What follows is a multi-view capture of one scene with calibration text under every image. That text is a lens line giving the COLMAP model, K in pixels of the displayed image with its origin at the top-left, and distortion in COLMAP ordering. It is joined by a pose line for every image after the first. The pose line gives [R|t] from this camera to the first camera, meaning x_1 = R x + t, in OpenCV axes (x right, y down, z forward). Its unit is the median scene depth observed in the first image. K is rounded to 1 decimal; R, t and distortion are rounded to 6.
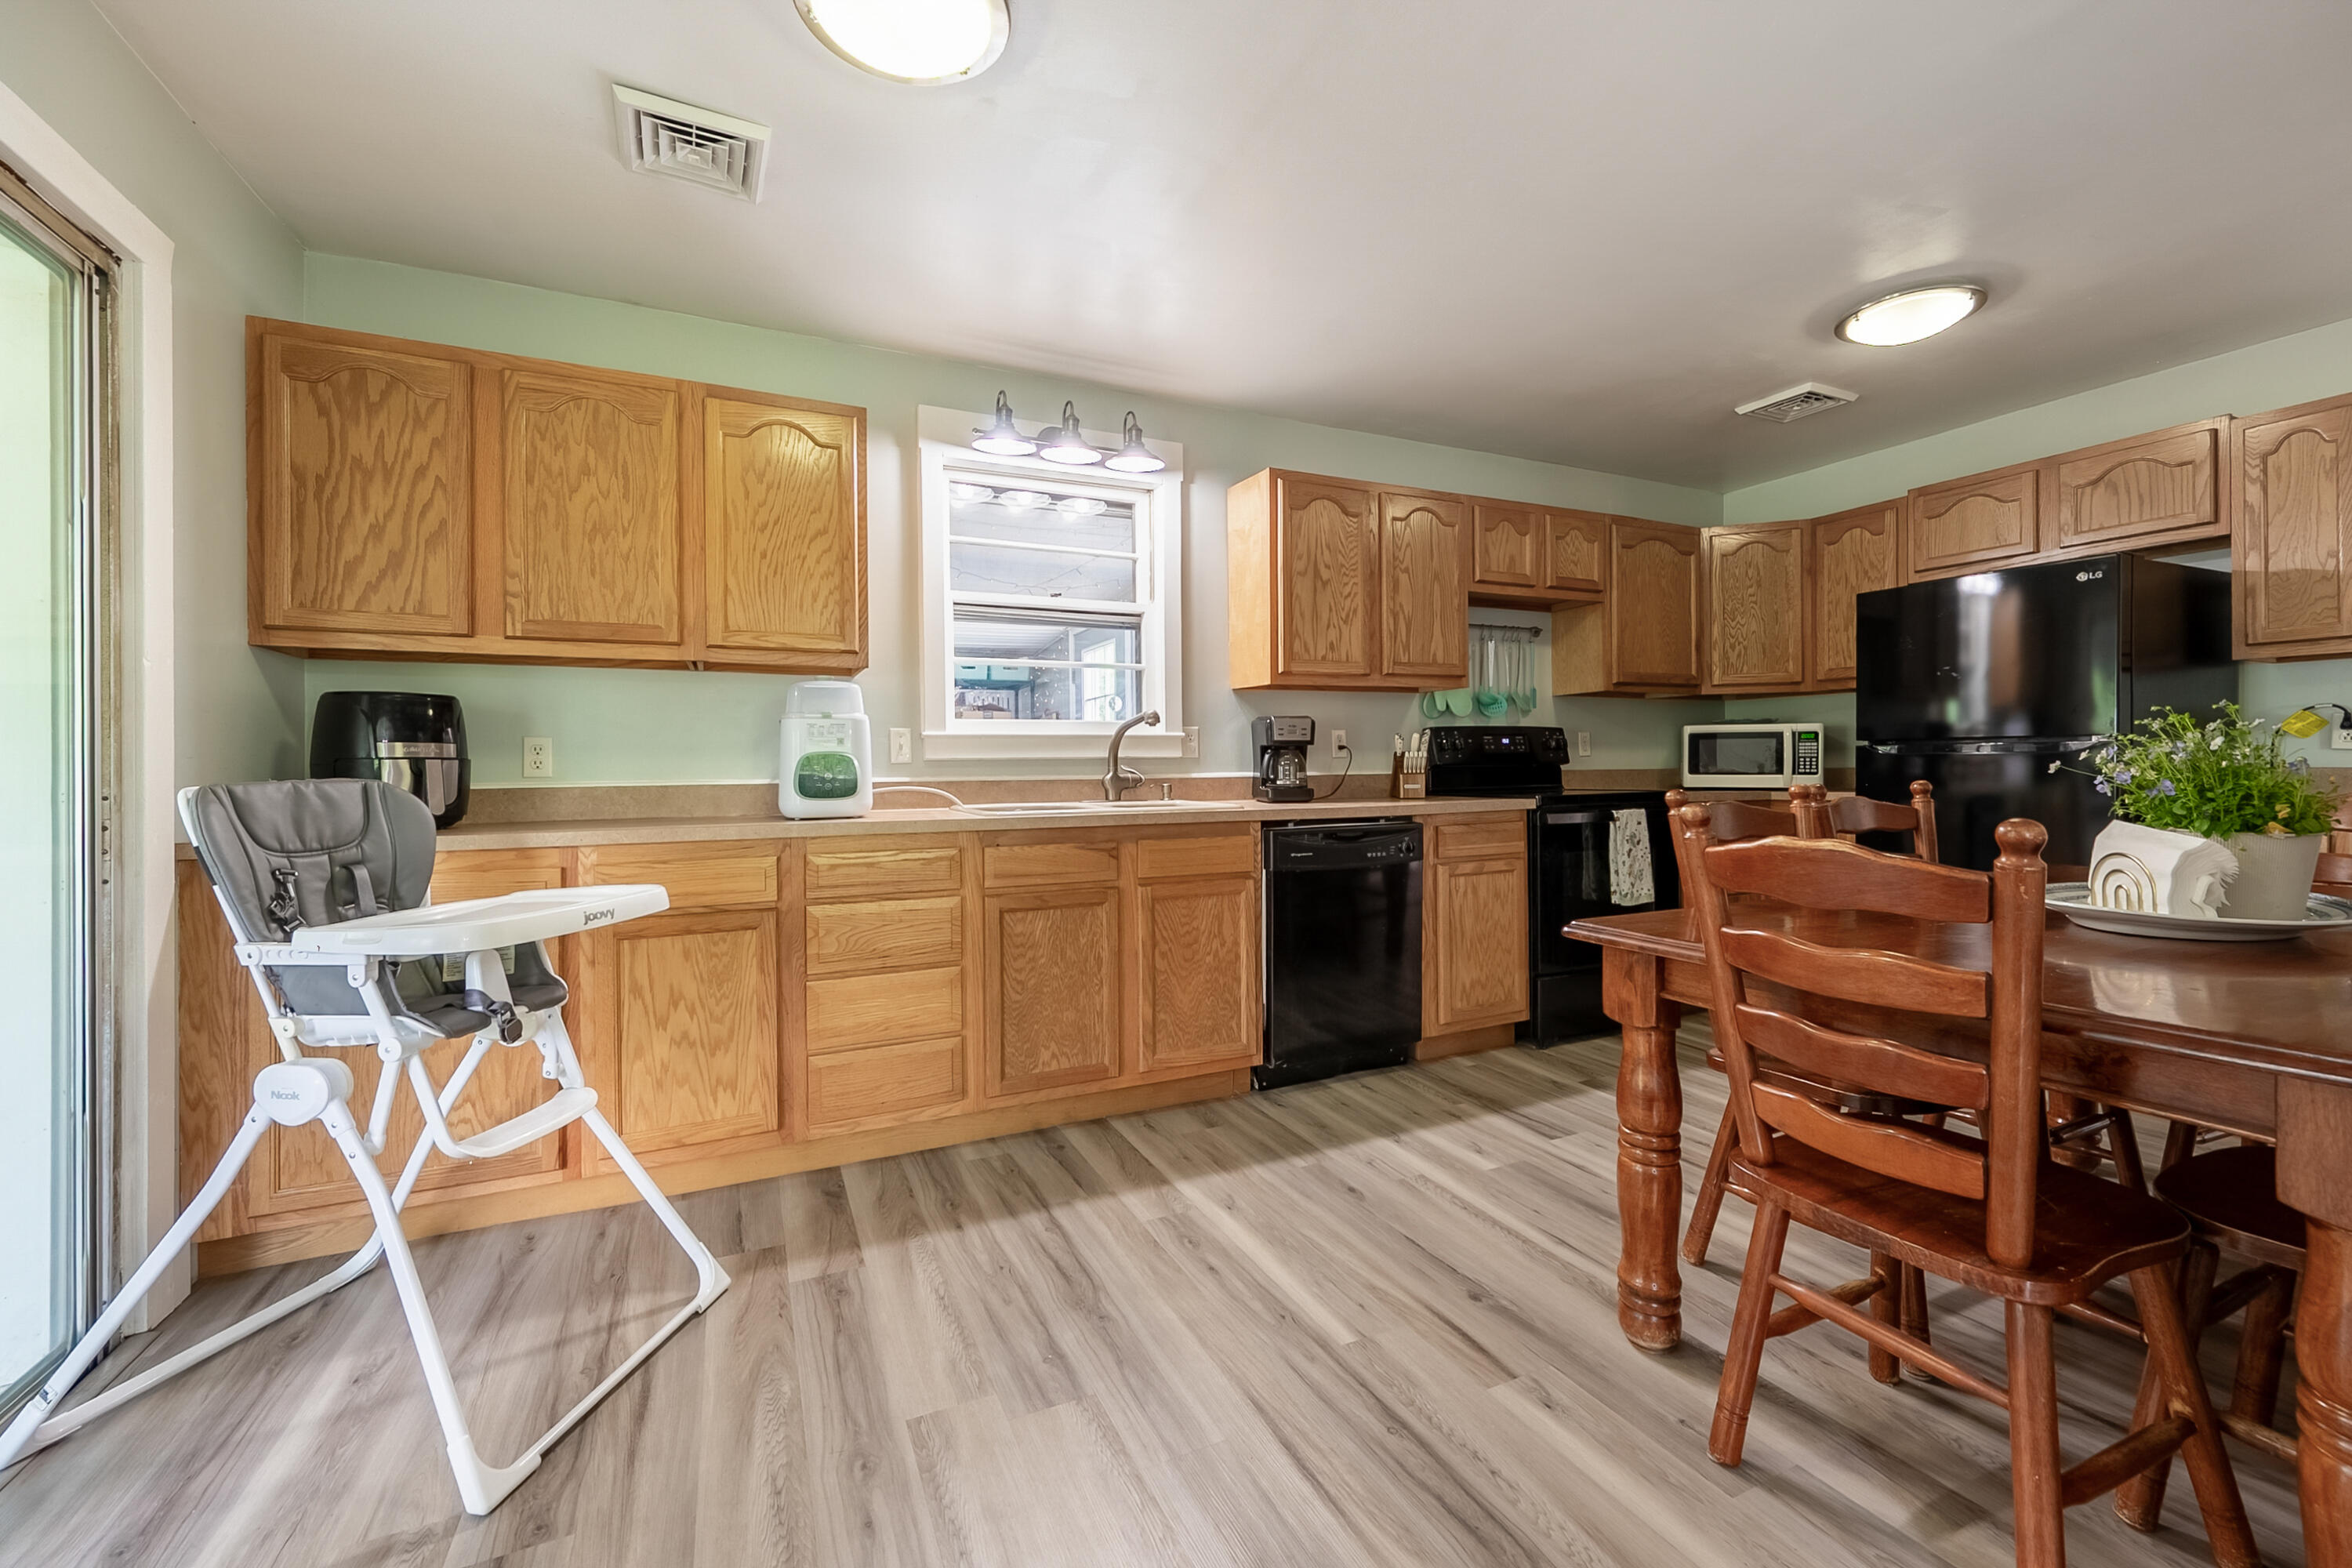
lens RADIAL K [[933.5, 0, 1179.4], [0, 933.5, 767.8], [0, 0, 1]] dist [0.001366, 0.000054]
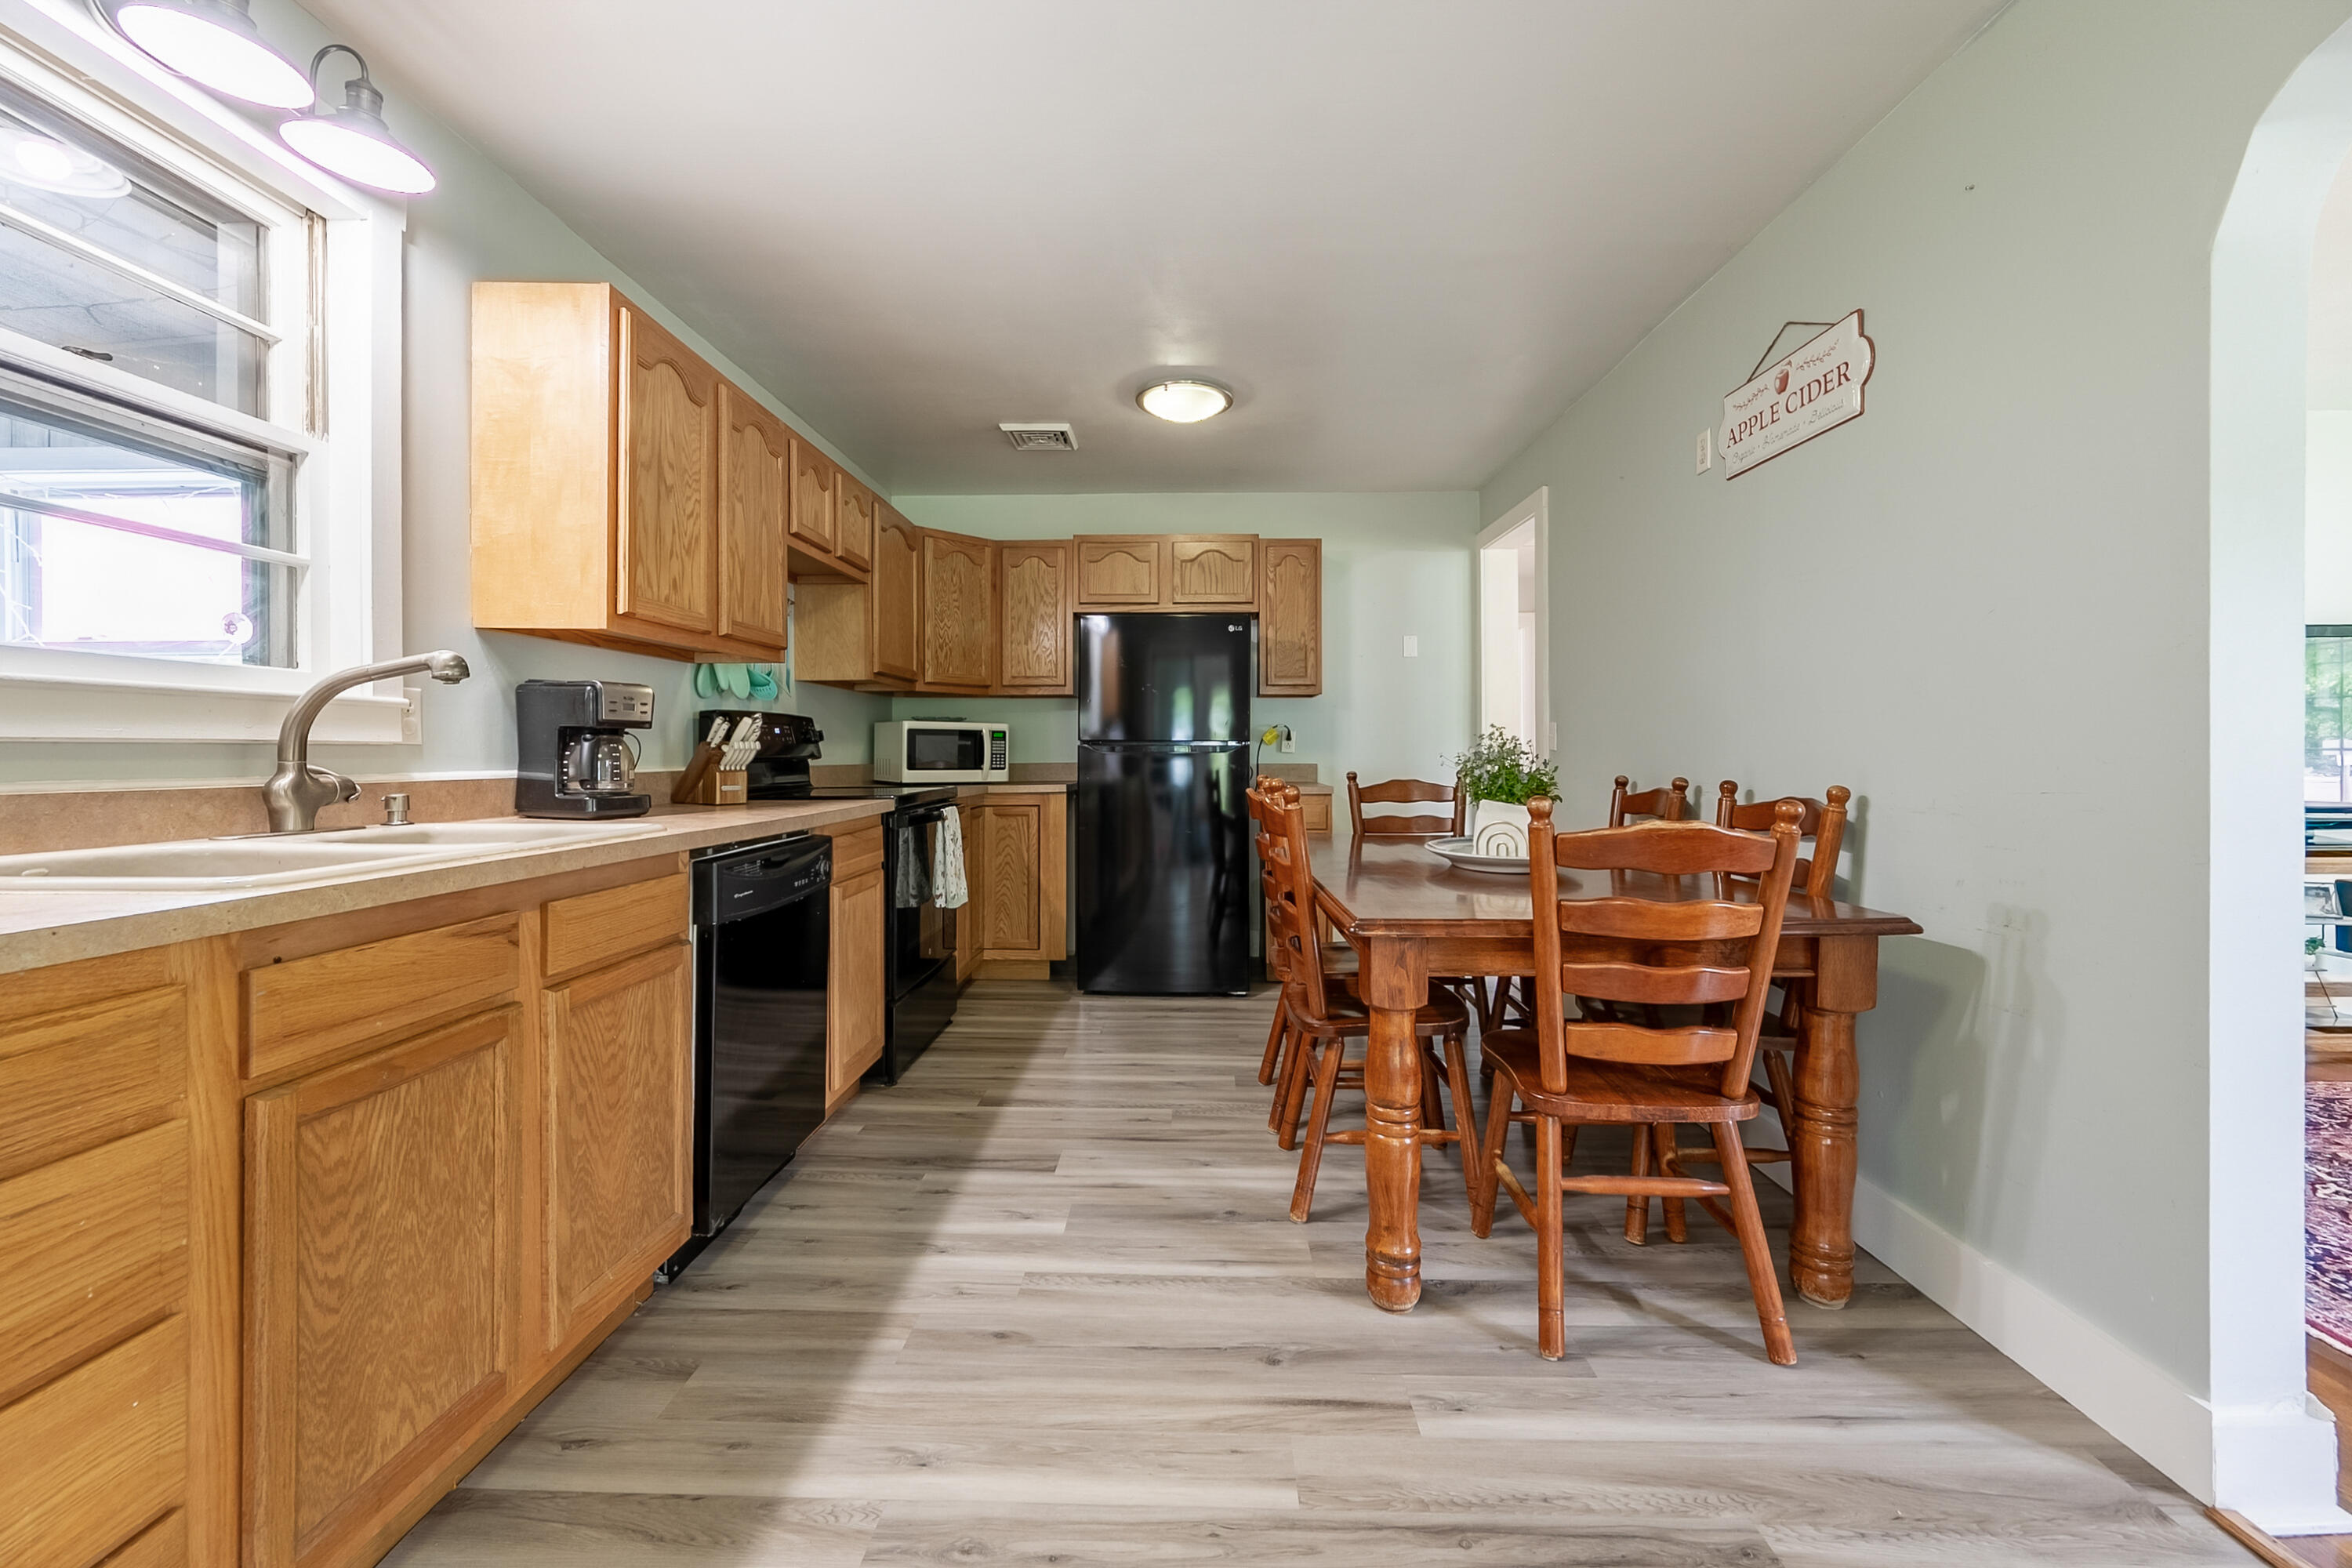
lens RADIAL K [[948.4, 0, 1177.6], [0, 948.4, 755.9], [0, 0, 1]] dist [0.001757, 0.000265]
pose [[0.452010, 0.007978, 0.891977, -0.318624], [-0.002538, 0.999967, -0.007658, -0.001214], [-0.892009, 0.001198, 0.452016, 0.400242]]
